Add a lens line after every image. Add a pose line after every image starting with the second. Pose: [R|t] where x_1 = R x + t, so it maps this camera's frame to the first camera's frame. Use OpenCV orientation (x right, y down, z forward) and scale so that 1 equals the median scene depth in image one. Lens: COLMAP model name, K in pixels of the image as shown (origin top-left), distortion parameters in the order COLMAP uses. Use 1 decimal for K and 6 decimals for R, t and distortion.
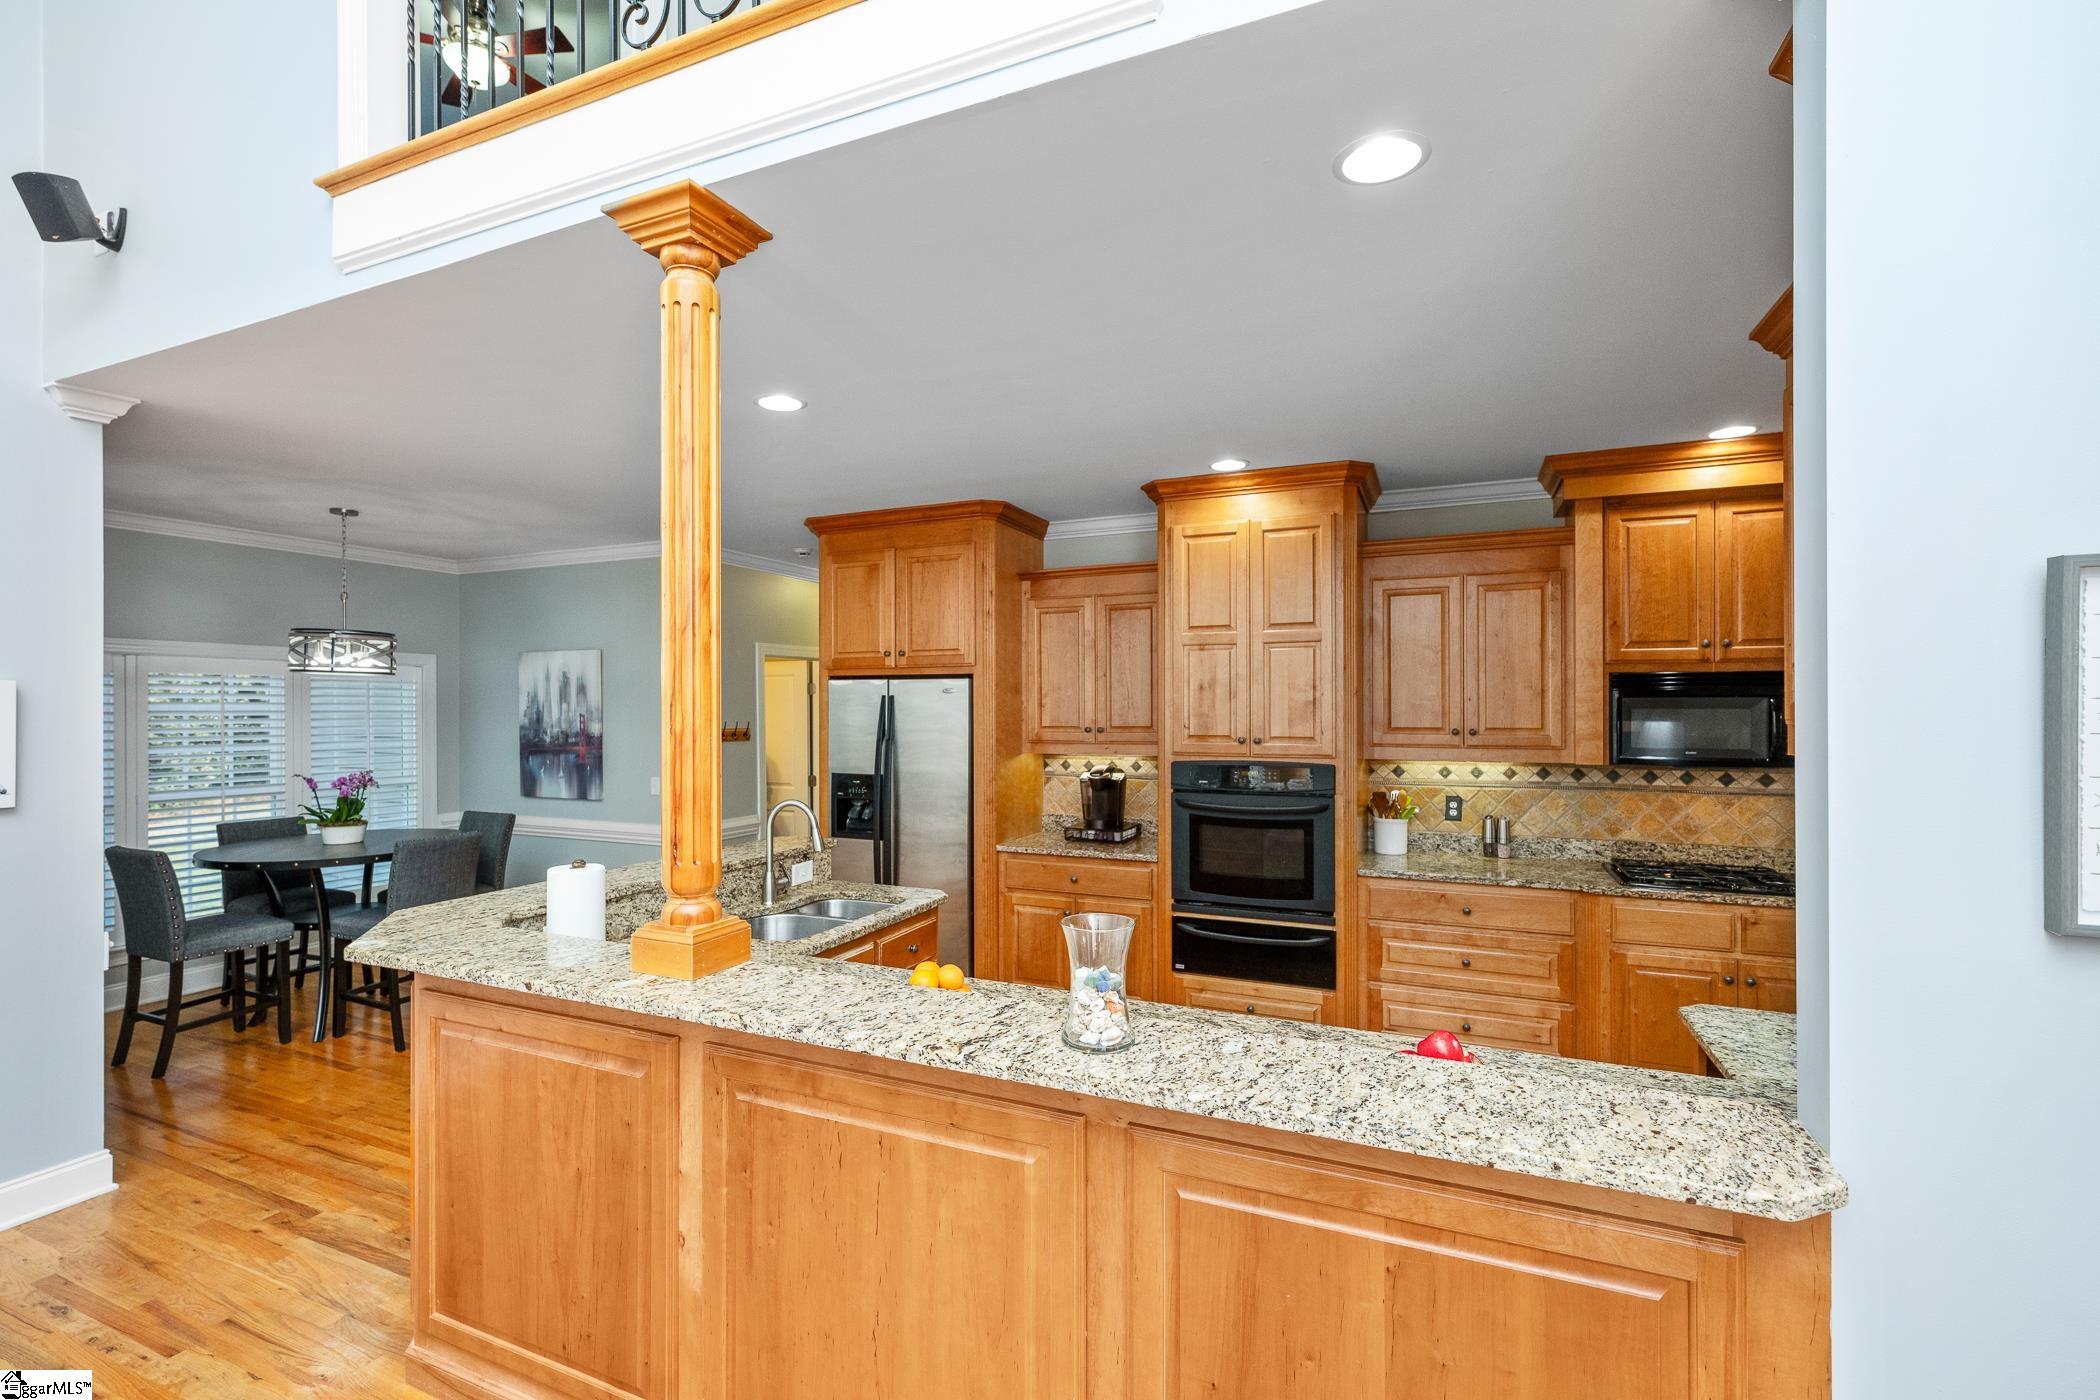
lens RADIAL K [[864.9, 0, 1066.2], [0, 864.9, 704.2], [0, 0, 1]] dist [0.000520, -0.000005]
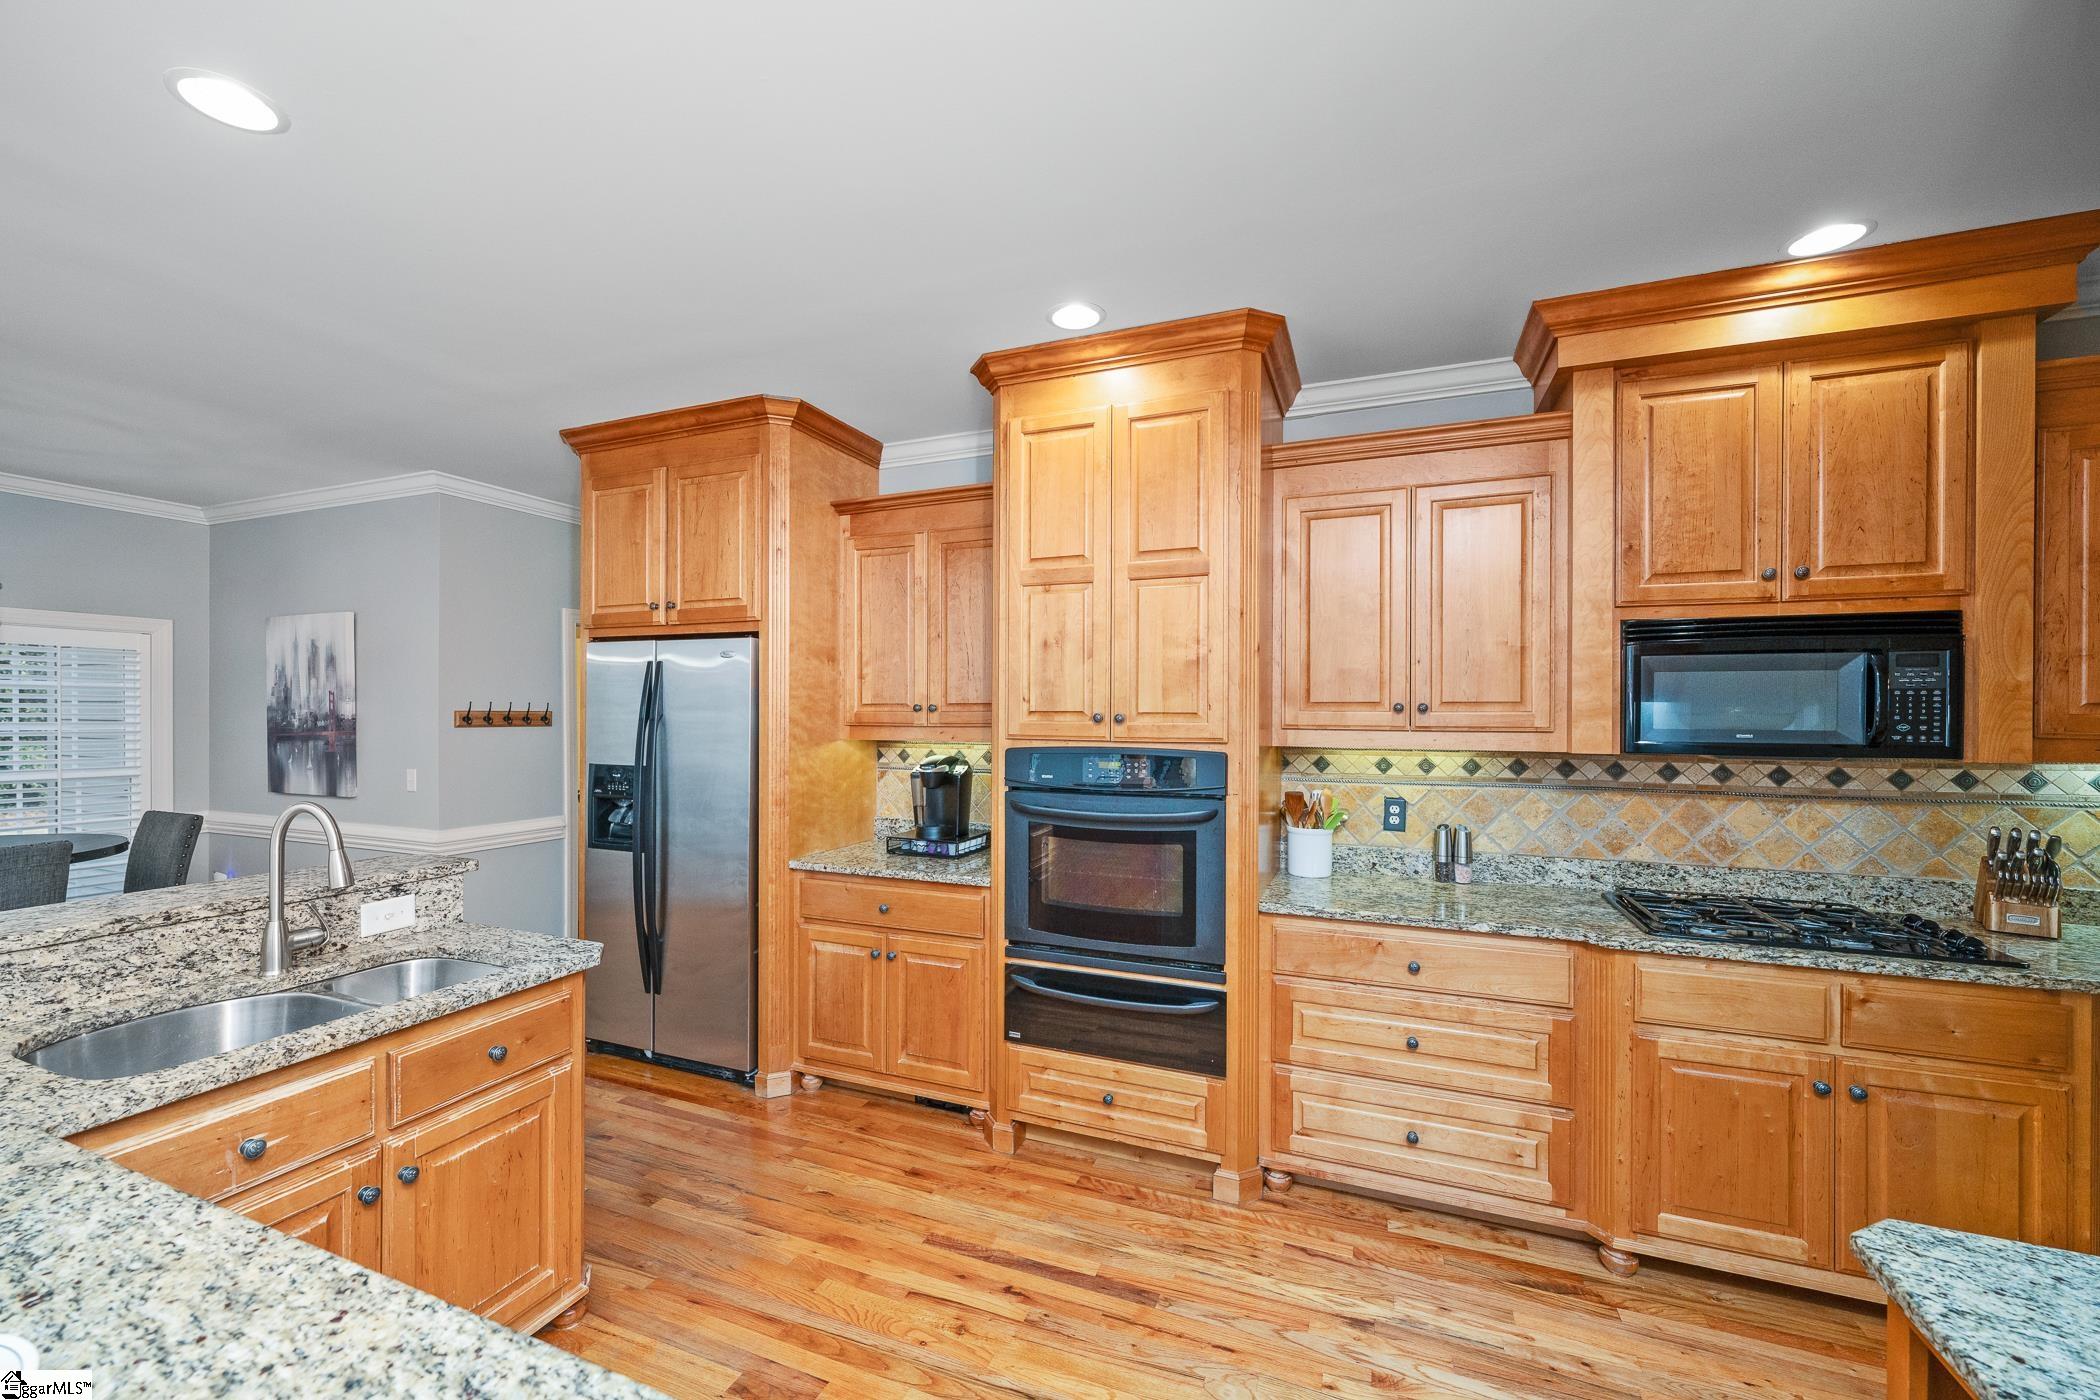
lens RADIAL K [[839.7, 0, 1037.1], [0, 839.7, 705.3], [0, 0, 1]] dist [-0.000864, -0.000504]
pose [[0.999698, 0.006336, 0.023734, 0.136379], [-0.006375, 0.999978, 0.001557, 0.030824], [-0.023723, -0.001708, 0.999717, 0.316904]]
